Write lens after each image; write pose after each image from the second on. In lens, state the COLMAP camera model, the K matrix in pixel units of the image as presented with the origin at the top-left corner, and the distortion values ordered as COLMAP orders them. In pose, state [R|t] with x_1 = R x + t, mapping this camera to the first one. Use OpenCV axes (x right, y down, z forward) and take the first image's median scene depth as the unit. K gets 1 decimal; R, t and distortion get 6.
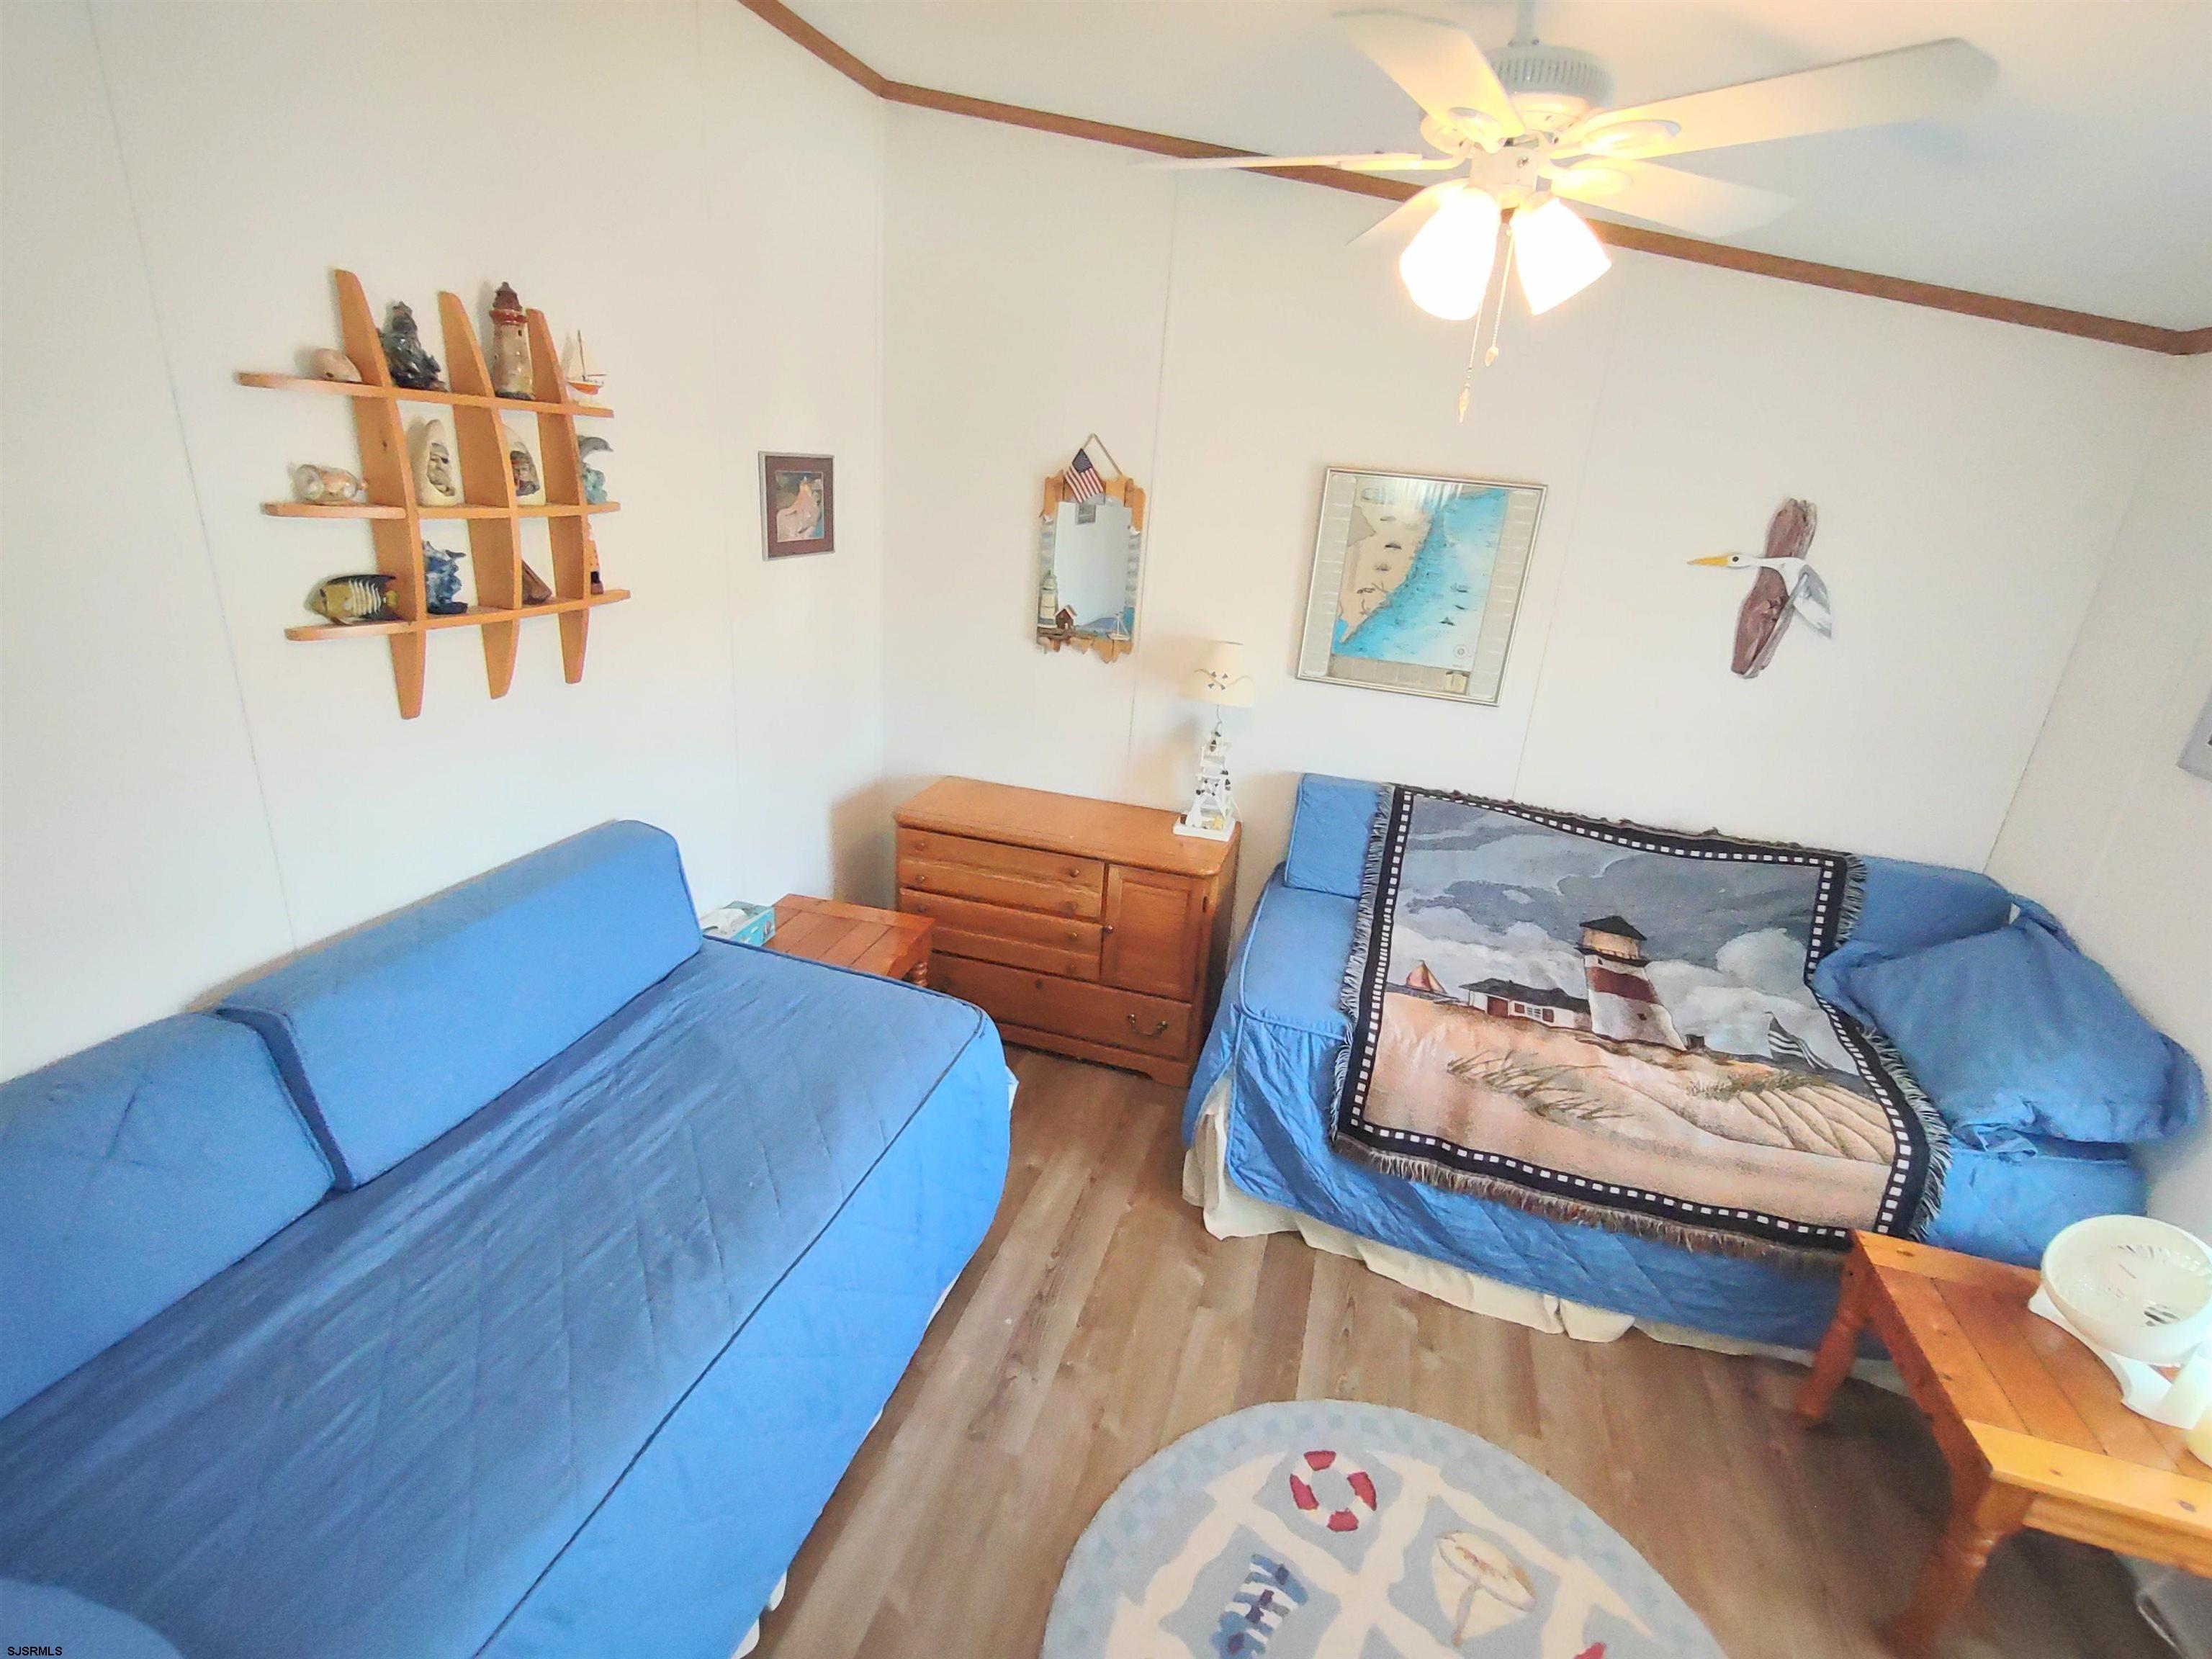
lens RADIAL K [[997.1, 0, 1105.2], [0, 997.1, 810.3], [0, 0, 1]] dist [-0.003607, 0.000068]
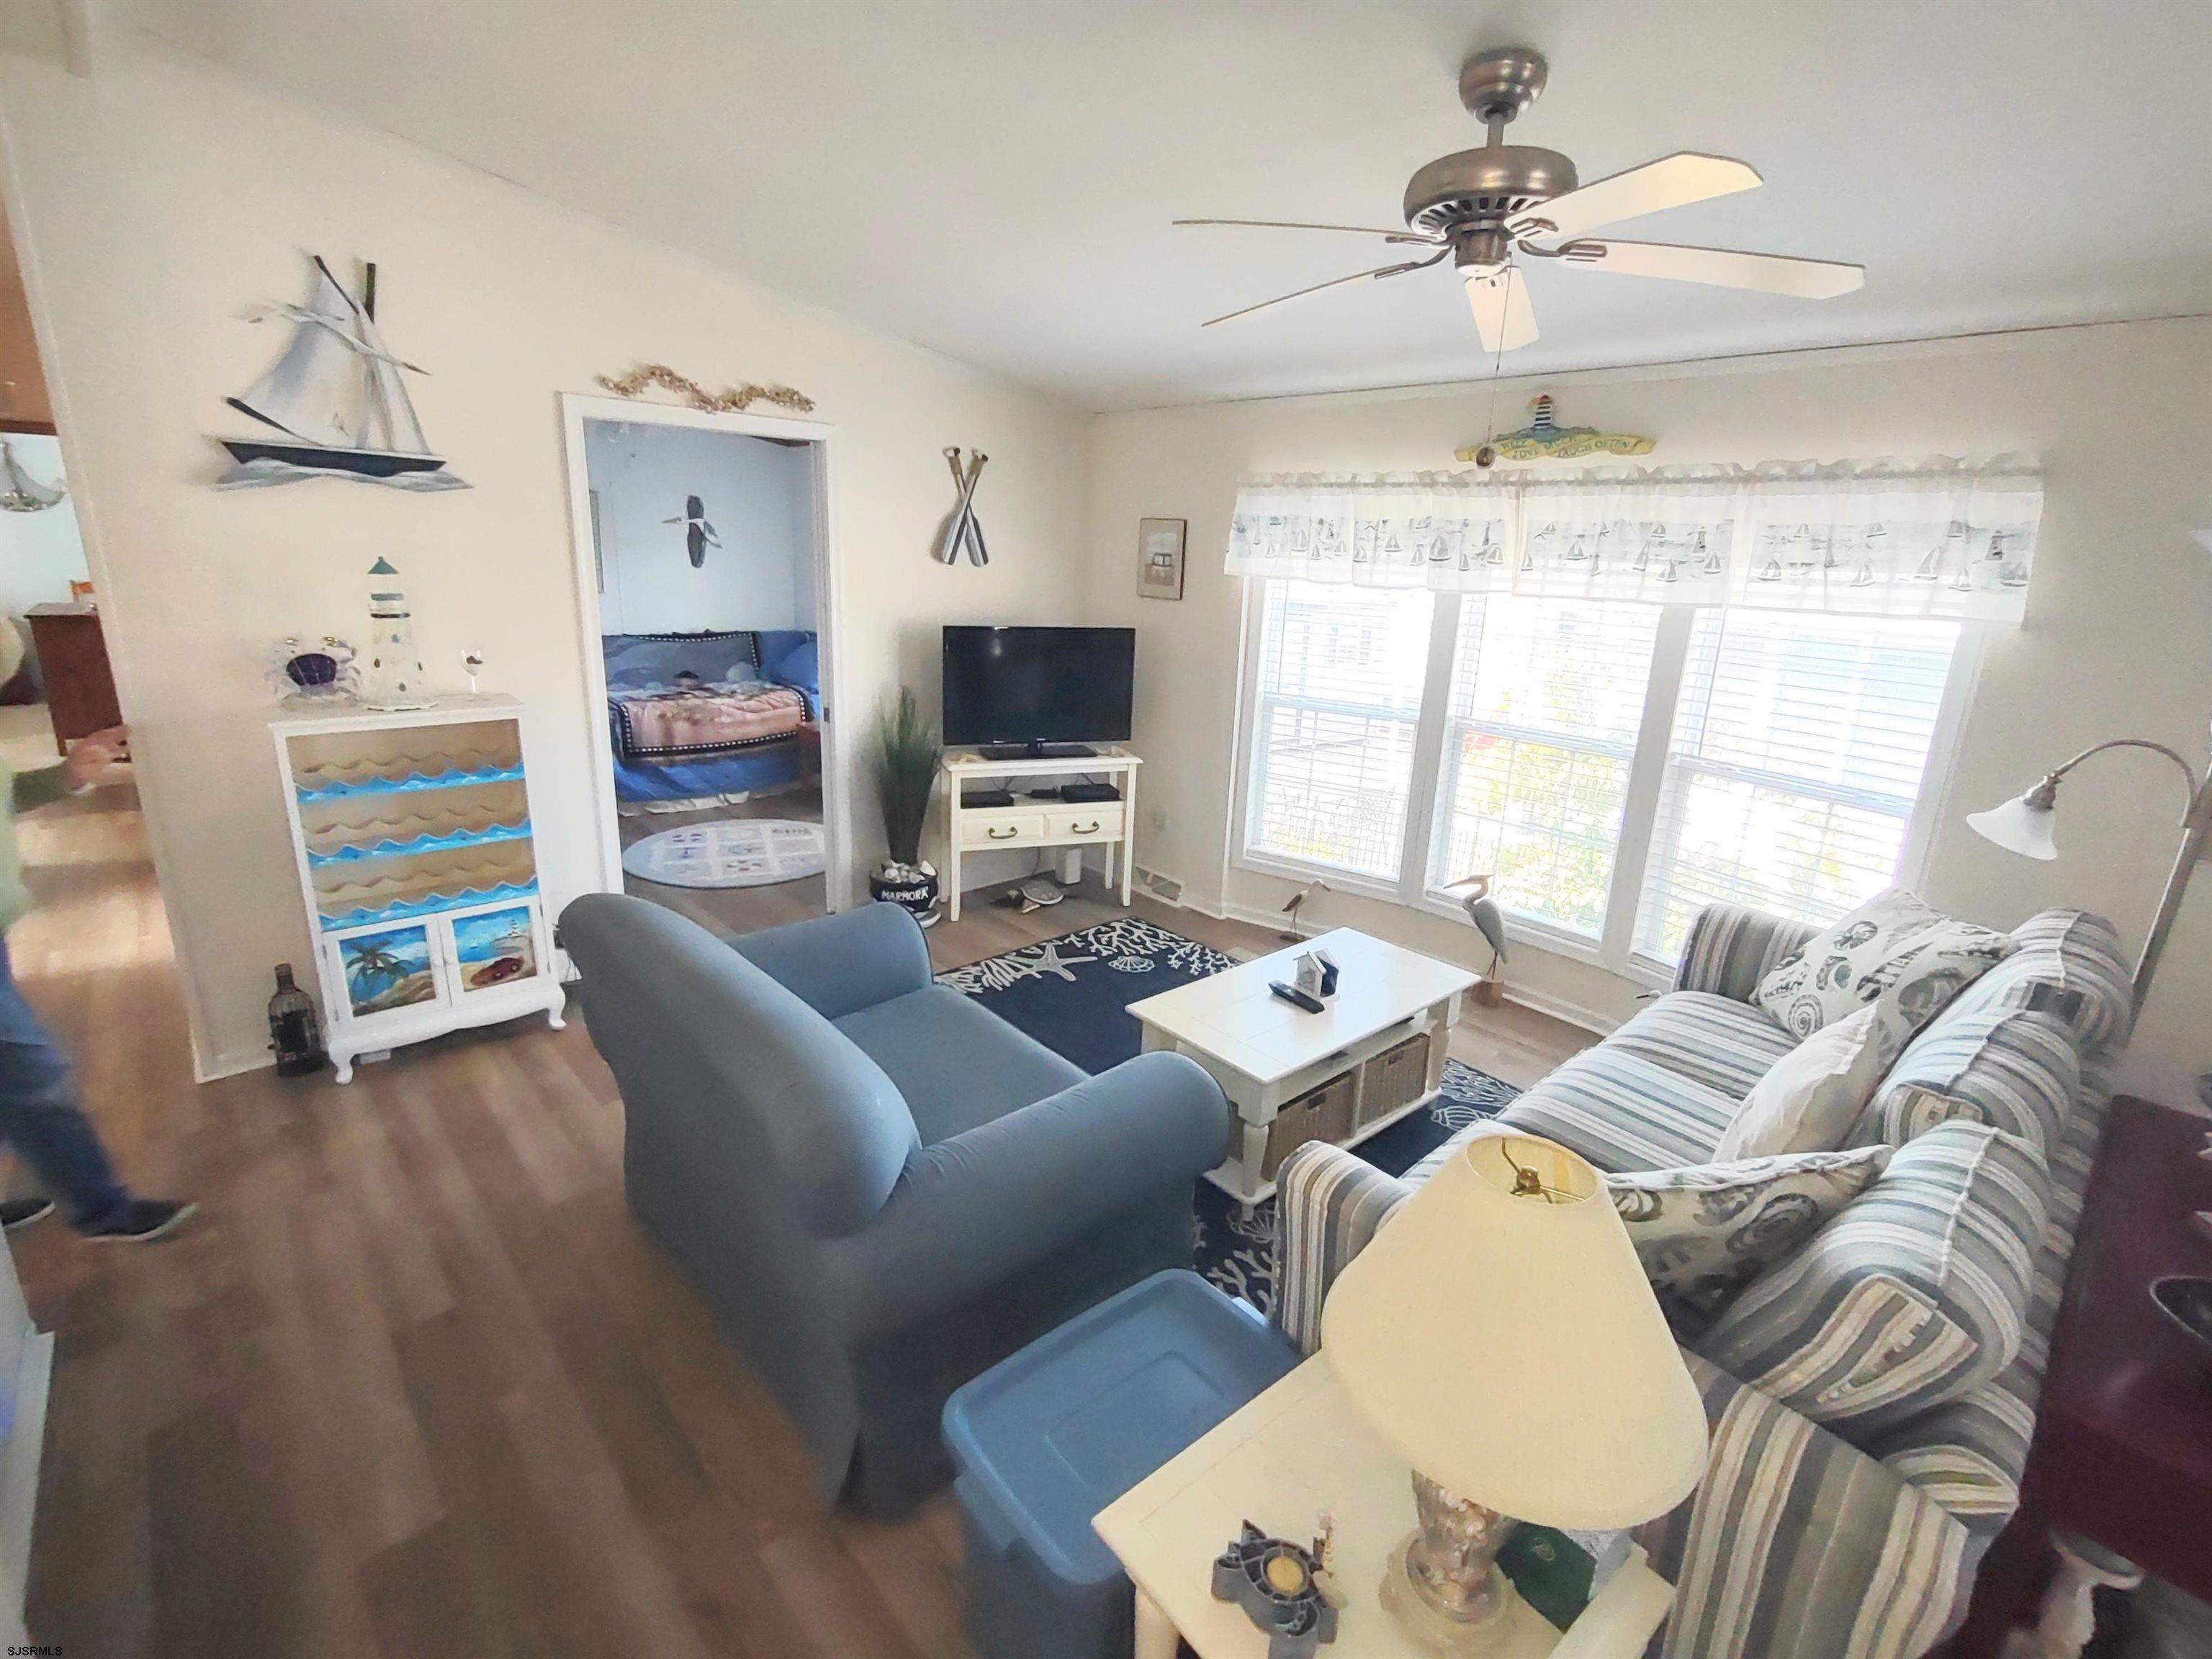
lens RADIAL K [[997.1, 0, 1105.2], [0, 997.1, 810.3], [0, 0, 1]] dist [-0.003607, 0.000068]
pose [[0.505115, -0.271345, 0.819286, -1.233677], [0.279143, 0.949630, 0.142414, 0.439861], [-0.816663, 0.156763, 0.555417, -1.316527]]
